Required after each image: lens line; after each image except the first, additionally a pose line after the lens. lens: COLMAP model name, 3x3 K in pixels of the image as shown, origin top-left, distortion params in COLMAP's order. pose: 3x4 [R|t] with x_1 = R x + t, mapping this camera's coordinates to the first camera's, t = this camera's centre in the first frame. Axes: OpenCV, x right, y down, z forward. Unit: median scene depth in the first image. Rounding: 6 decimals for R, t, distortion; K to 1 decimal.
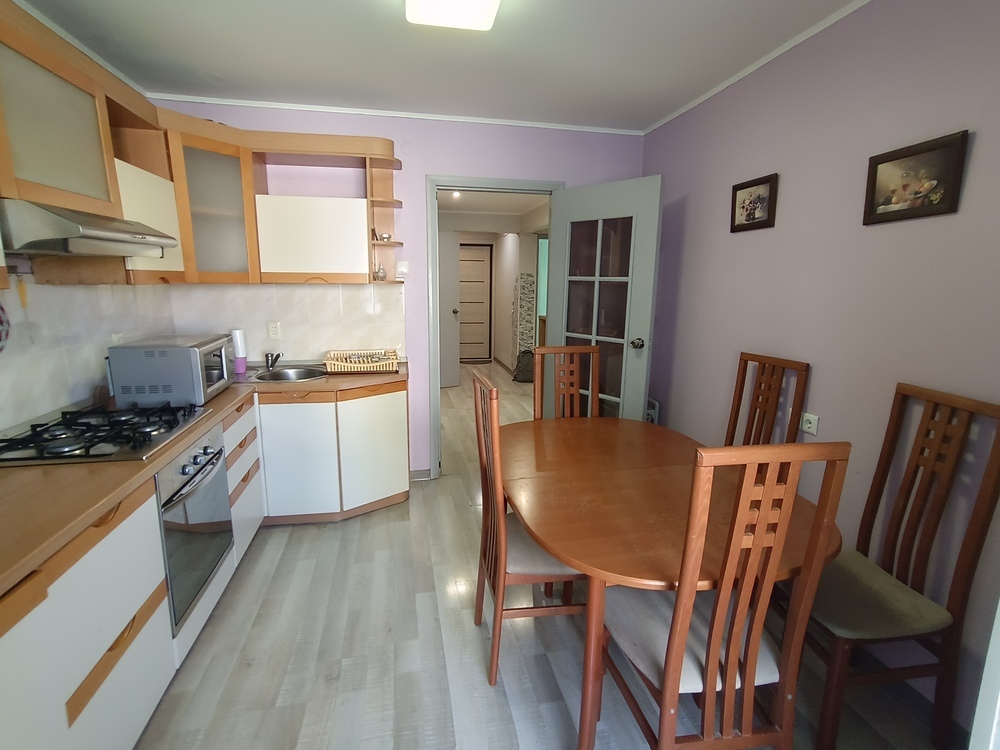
lens RADIAL K [[487.6, 0, 500.0], [0, 487.6, 375.0], [0, 0, 1]] dist [-0.032023, 0.031786]
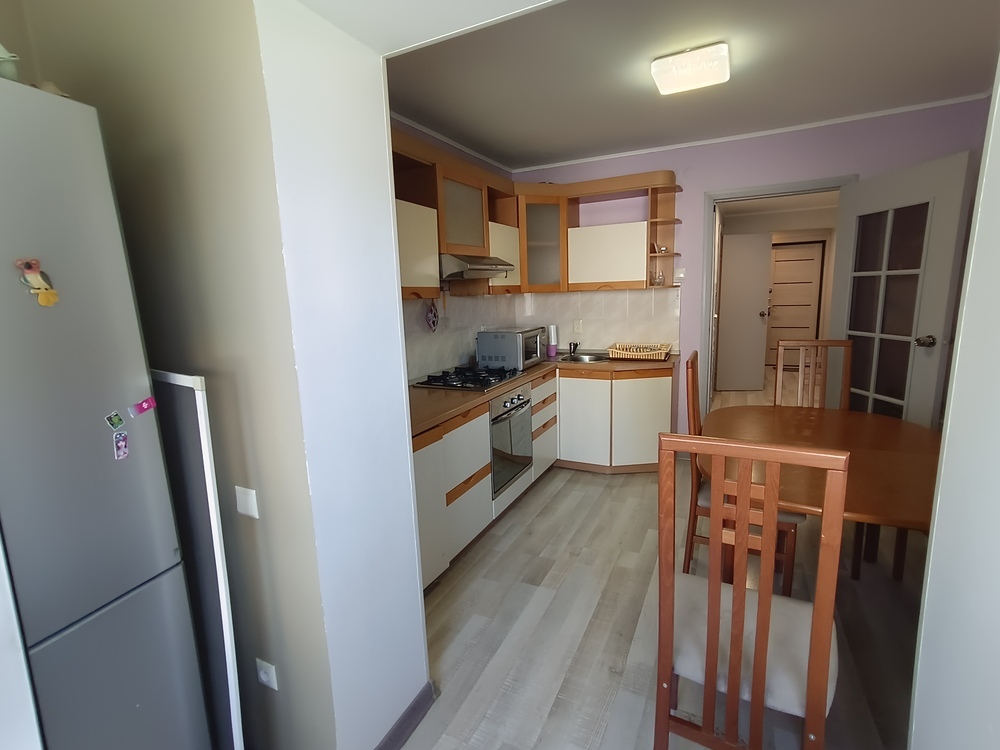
lens RADIAL K [[487.6, 0, 500.0], [0, 487.6, 375.0], [0, 0, 1]] dist [-0.032023, 0.031786]
pose [[0.789255, 0.063636, -0.610760, 0.248213], [-0.073311, 0.997267, 0.009171, 0.057754], [0.609674, 0.037538, 0.791763, -0.242426]]
